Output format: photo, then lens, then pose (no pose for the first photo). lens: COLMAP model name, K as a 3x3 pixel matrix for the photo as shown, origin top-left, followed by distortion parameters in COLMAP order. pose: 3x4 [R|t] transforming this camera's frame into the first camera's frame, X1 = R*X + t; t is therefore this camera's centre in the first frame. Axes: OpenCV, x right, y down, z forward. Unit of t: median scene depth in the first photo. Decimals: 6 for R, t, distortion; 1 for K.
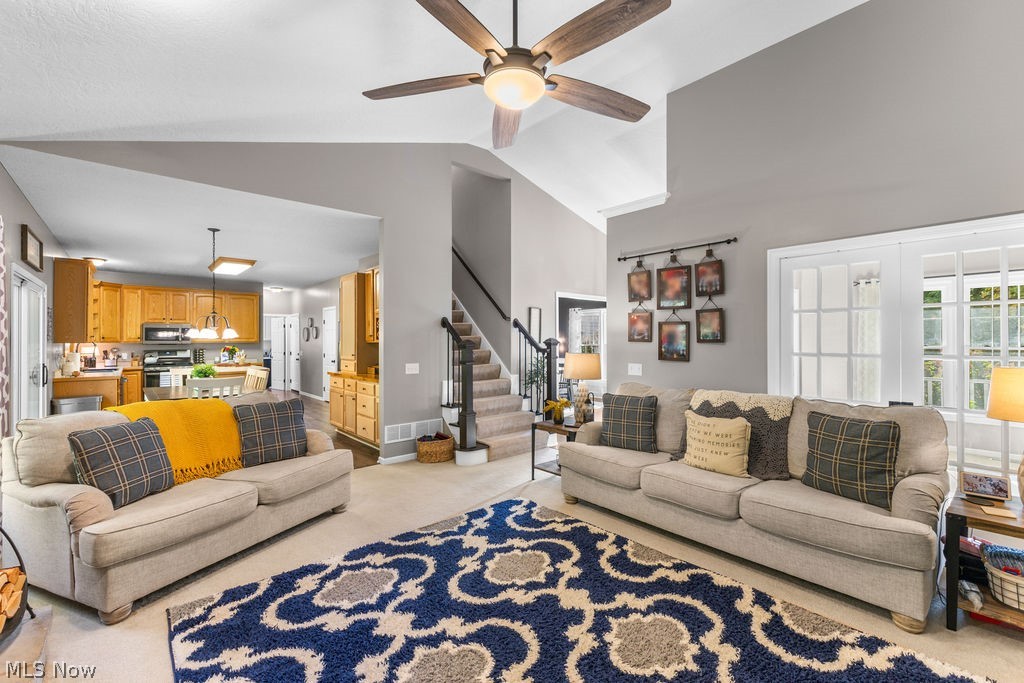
lens RADIAL K [[445.2, 0, 517.3], [0, 445.2, 338.9], [0, 0, 1]] dist [0.002801, -0.000076]
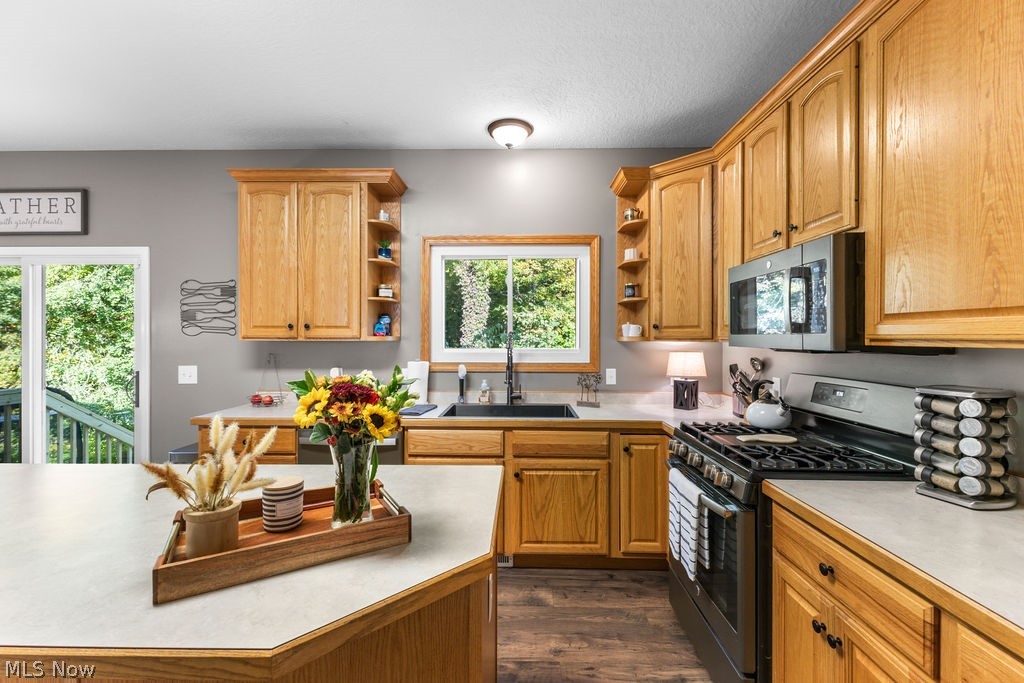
lens RADIAL K [[445.2, 0, 514.0], [0, 445.2, 338.6], [0, 0, 1]] dist [0.002801, -0.000076]
pose [[-0.675435, 0.002410, -0.737416, -0.378921], [0.005481, 0.999983, -0.001752, 0.004079], [0.737399, -0.005225, -0.675437, 0.736245]]
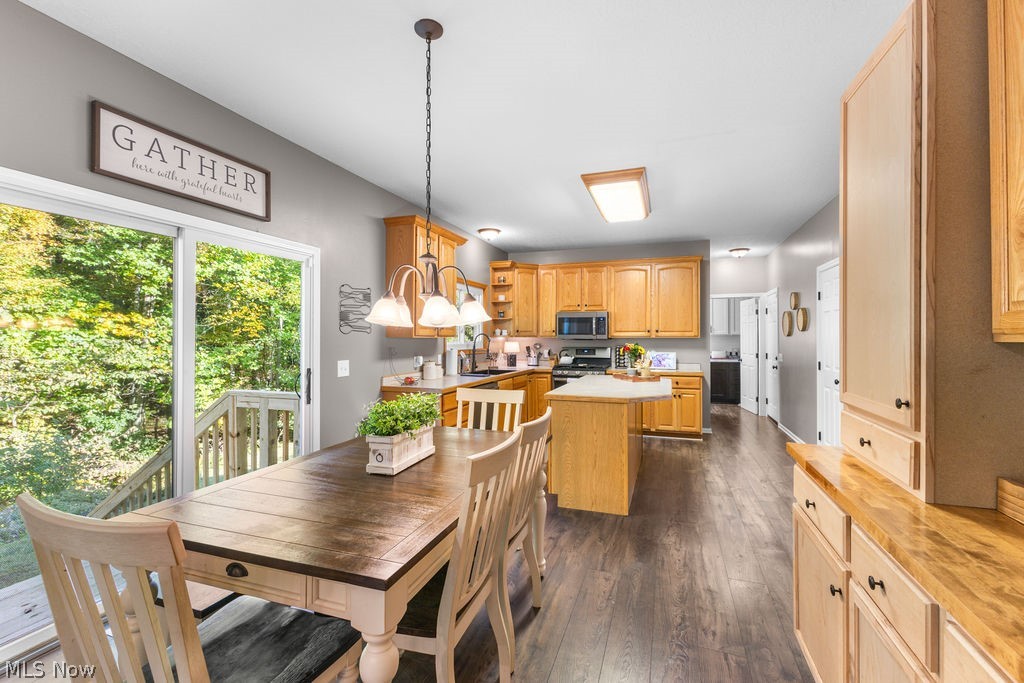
lens RADIAL K [[445.2, 0, 511.1], [0, 445.2, 332.8], [0, 0, 1]] dist [0.002801, -0.000076]
pose [[0.483663, -0.003967, -0.875245, -0.135618], [0.003497, 0.999991, -0.002600, 0.001548], [0.875247, -0.001804, 0.483672, 0.377191]]
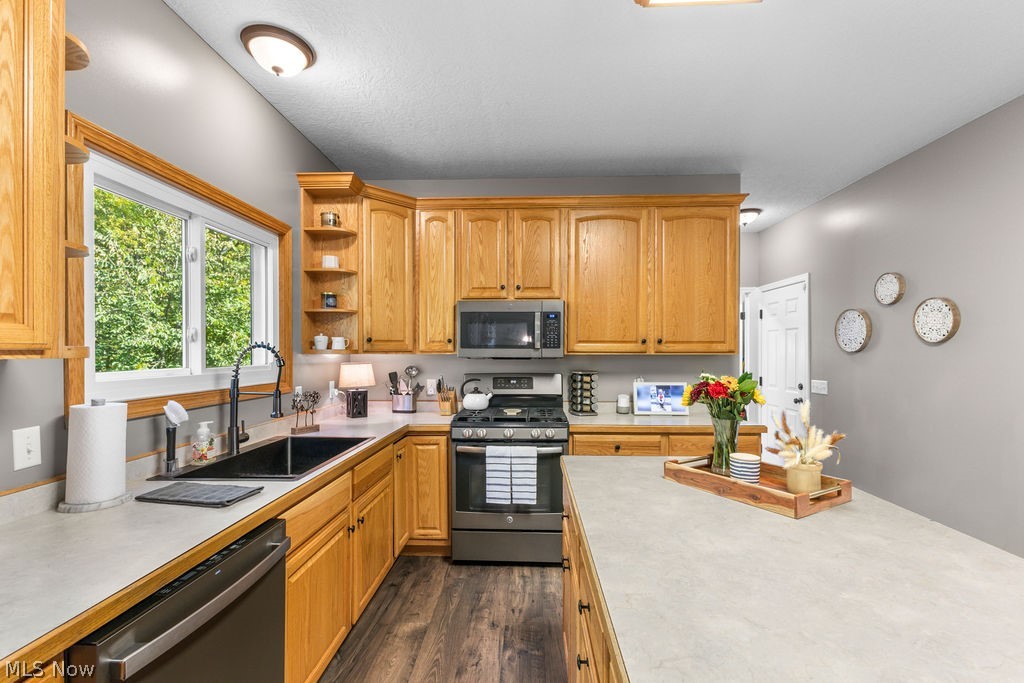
lens RADIAL K [[445.2, 0, 514.1], [0, 445.2, 352.4], [0, 0, 1]] dist [0.002801, -0.000076]
pose [[0.727371, 0.006119, -0.686217, -0.376052], [0.001883, 0.999939, 0.010912, 0.002221], [0.686242, -0.009229, 0.727315, 0.519982]]
